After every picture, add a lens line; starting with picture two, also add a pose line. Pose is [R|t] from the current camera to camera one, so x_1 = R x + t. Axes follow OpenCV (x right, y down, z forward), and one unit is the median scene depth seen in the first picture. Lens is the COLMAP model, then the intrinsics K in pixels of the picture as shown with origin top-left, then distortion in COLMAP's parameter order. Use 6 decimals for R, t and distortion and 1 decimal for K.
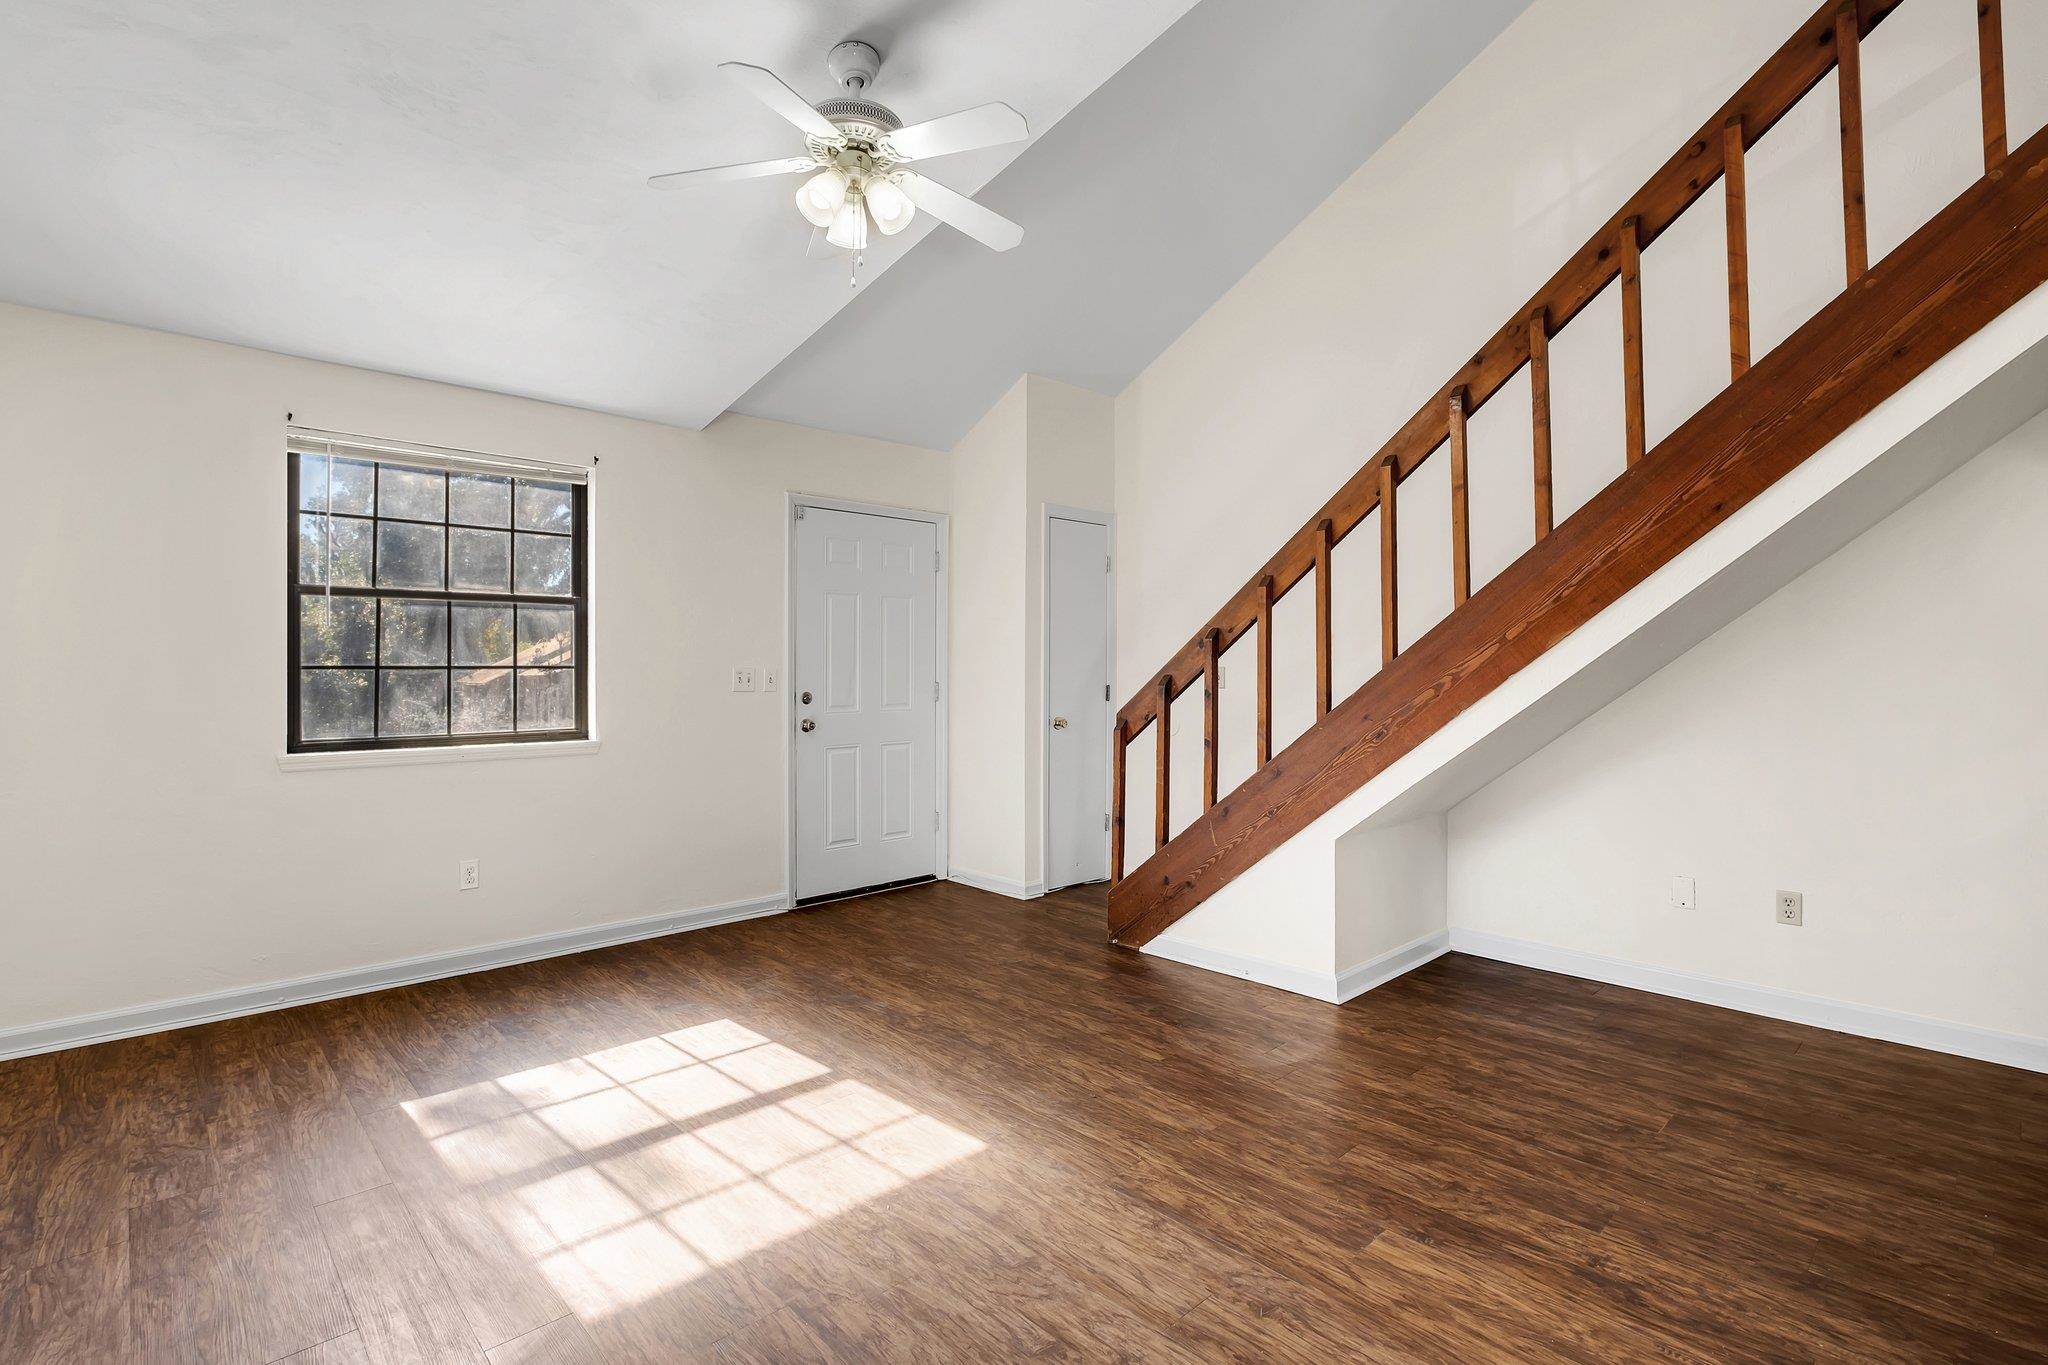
lens RADIAL K [[961.7, 0, 1014.6], [0, 961.7, 657.6], [0, 0, 1]] dist [-0.001573, -0.000169]
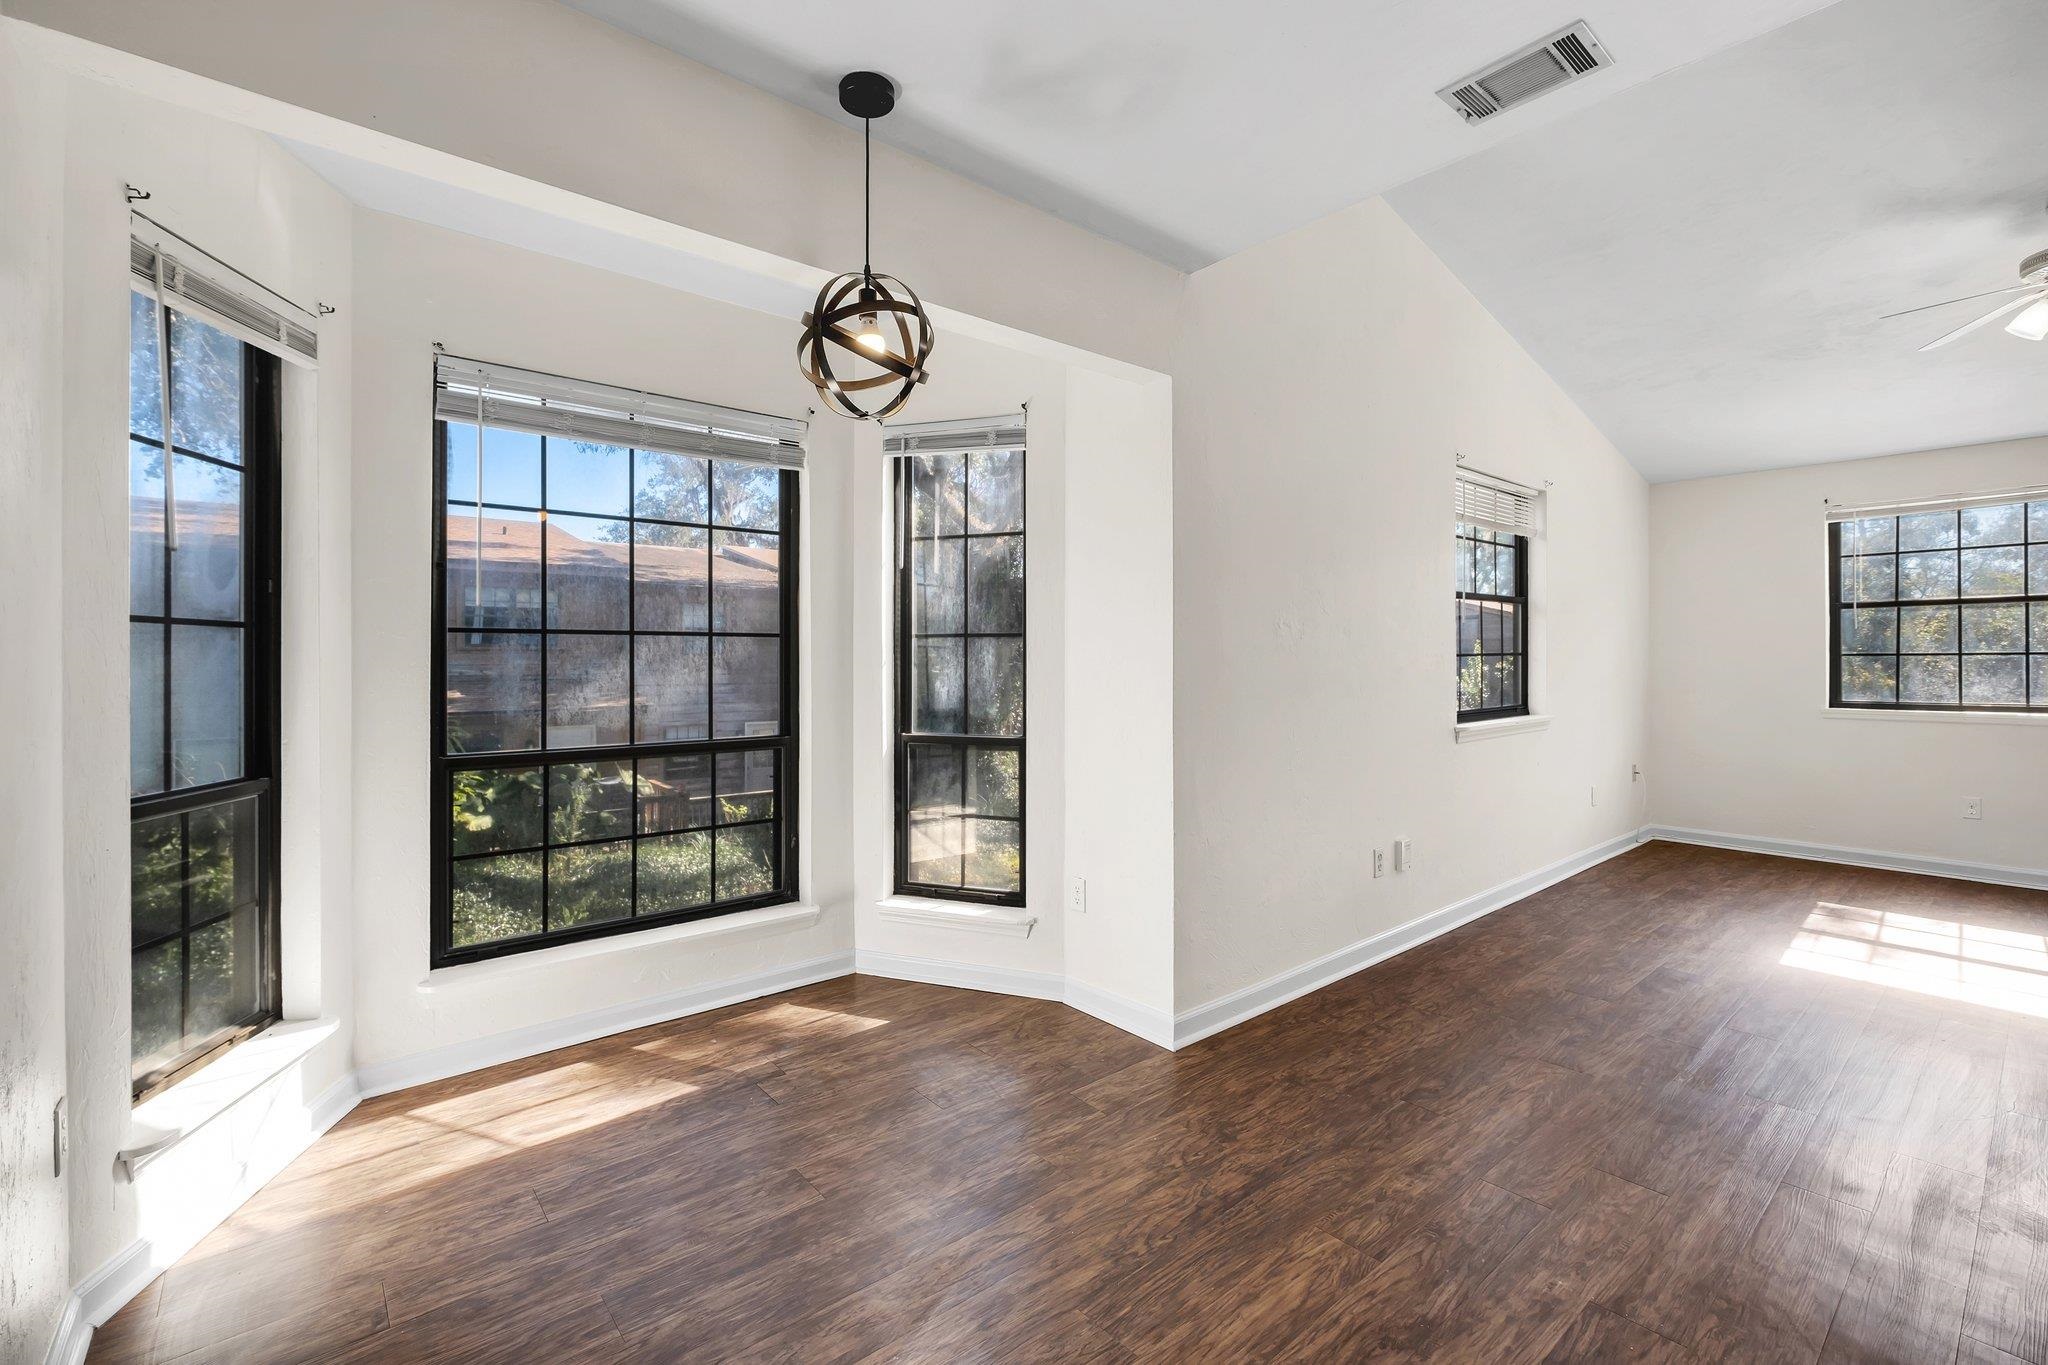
lens RADIAL K [[892.4, 0, 1029.3], [0, 892.4, 660.2], [0, 0, 1]] dist [0.001603, -0.002035]
pose [[-0.038659, -0.000105, -0.999252, 0.973547], [0.018936, 0.999820, -0.000837, -0.006406], [0.999073, -0.018954, -0.038650, -0.357823]]
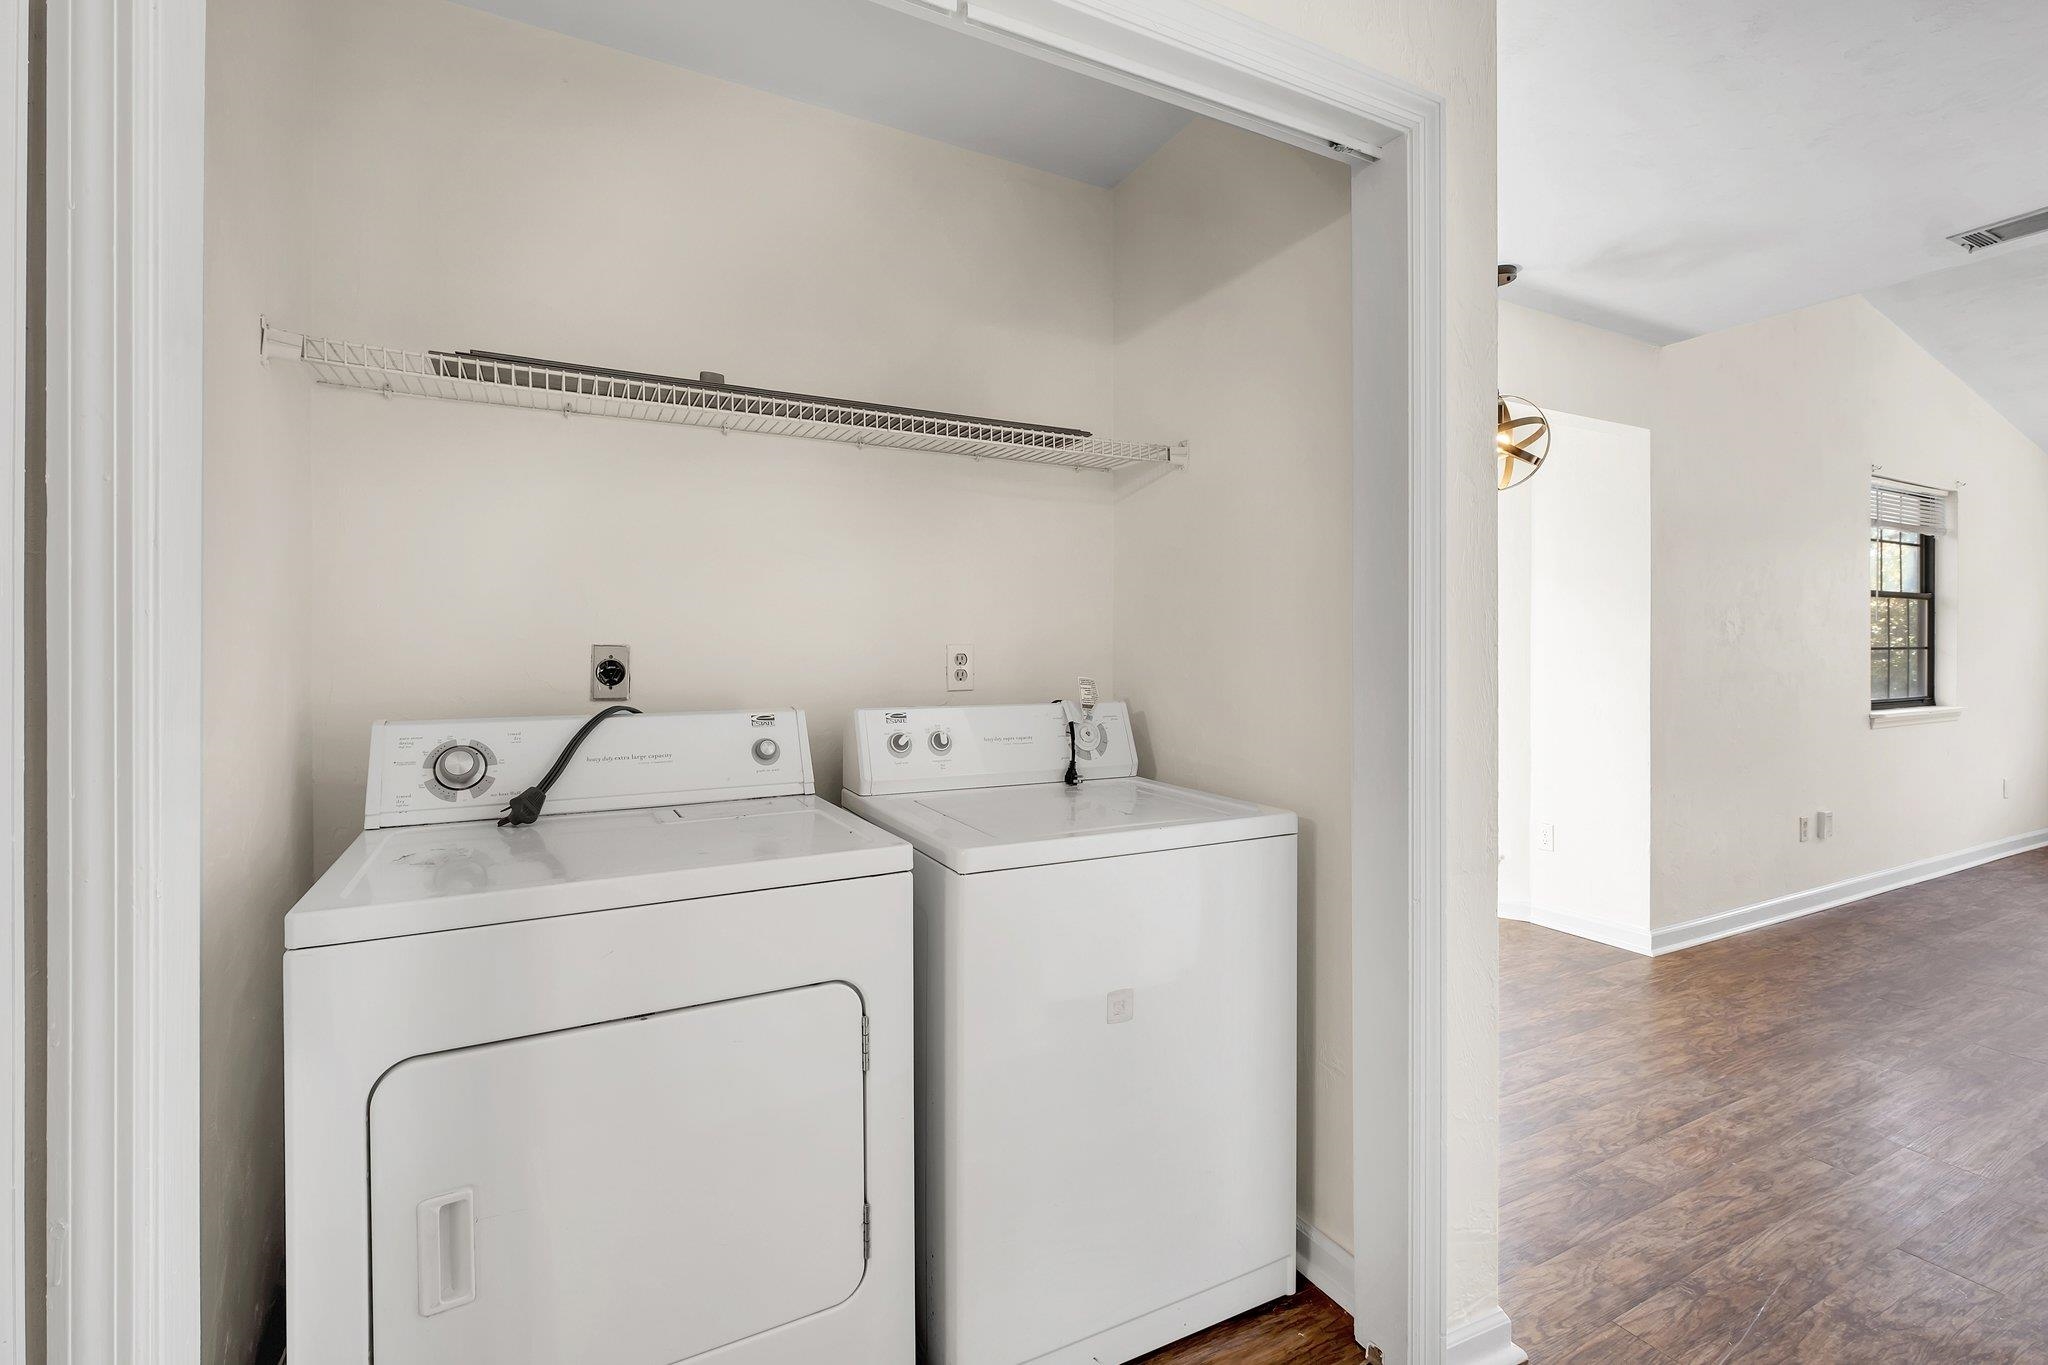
lens RADIAL K [[892.4, 0, 1010.3], [0, 892.4, 685.2], [0, 0, 1]] dist [0.001603, -0.002035]
pose [[-0.262420, 0.029235, -0.964511, 1.428676], [0.020717, 0.999481, 0.024658, -0.011024], [0.964731, -0.013511, -0.262890, -0.775210]]
